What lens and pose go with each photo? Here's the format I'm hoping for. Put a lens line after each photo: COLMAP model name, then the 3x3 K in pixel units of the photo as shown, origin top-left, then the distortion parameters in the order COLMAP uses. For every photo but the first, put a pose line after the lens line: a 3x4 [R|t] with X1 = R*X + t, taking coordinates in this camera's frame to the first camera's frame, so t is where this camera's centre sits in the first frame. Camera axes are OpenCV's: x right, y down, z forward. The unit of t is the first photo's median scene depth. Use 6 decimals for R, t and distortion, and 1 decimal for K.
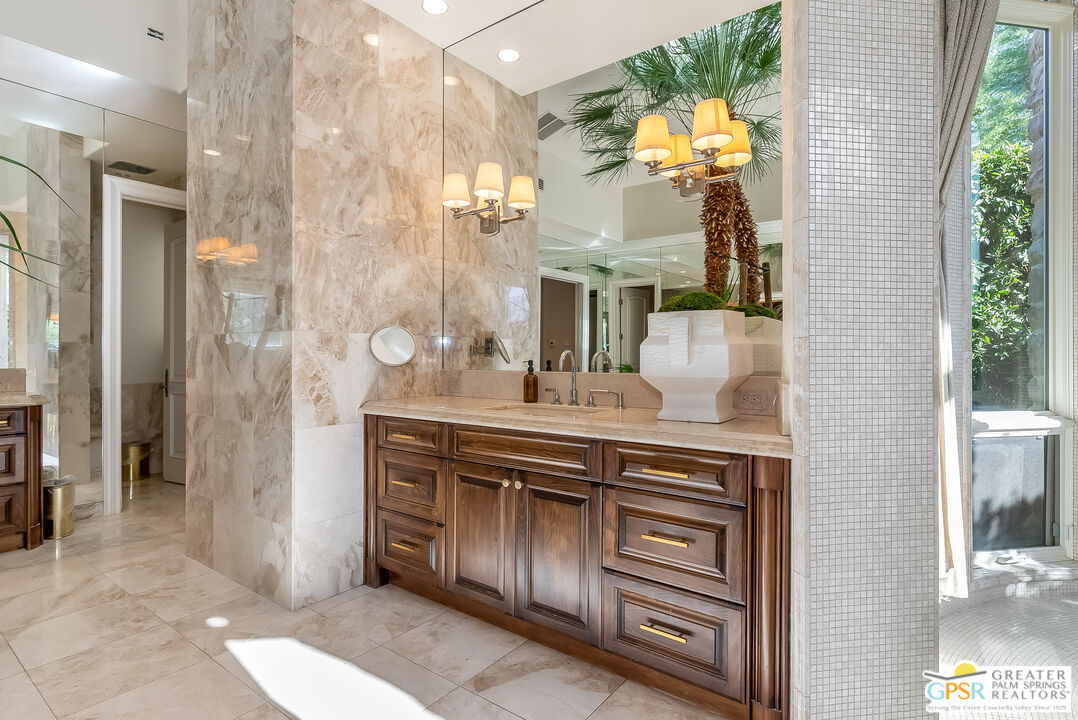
lens RADIAL K [[547.6, 0, 540.6], [0, 547.6, 353.5], [0, 0, 1]] dist [-0.002682, -0.000372]
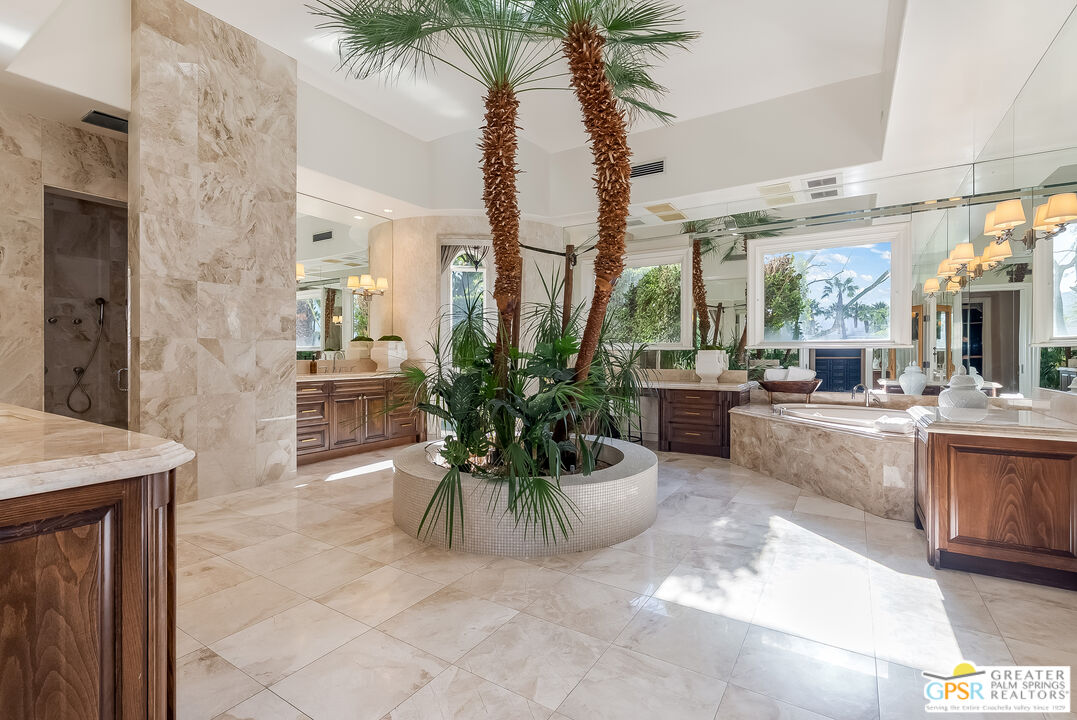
lens RADIAL K [[493.1, 0, 537.6], [0, 493.1, 357.3], [0, 0, 1]] dist [-0.013021, 0.001439]
pose [[-0.083646, -0.001841, 0.996494, -3.215112], [0.000948, 0.999998, 0.001927, 0.024416], [-0.996495, 0.001106, -0.083644, 0.349728]]
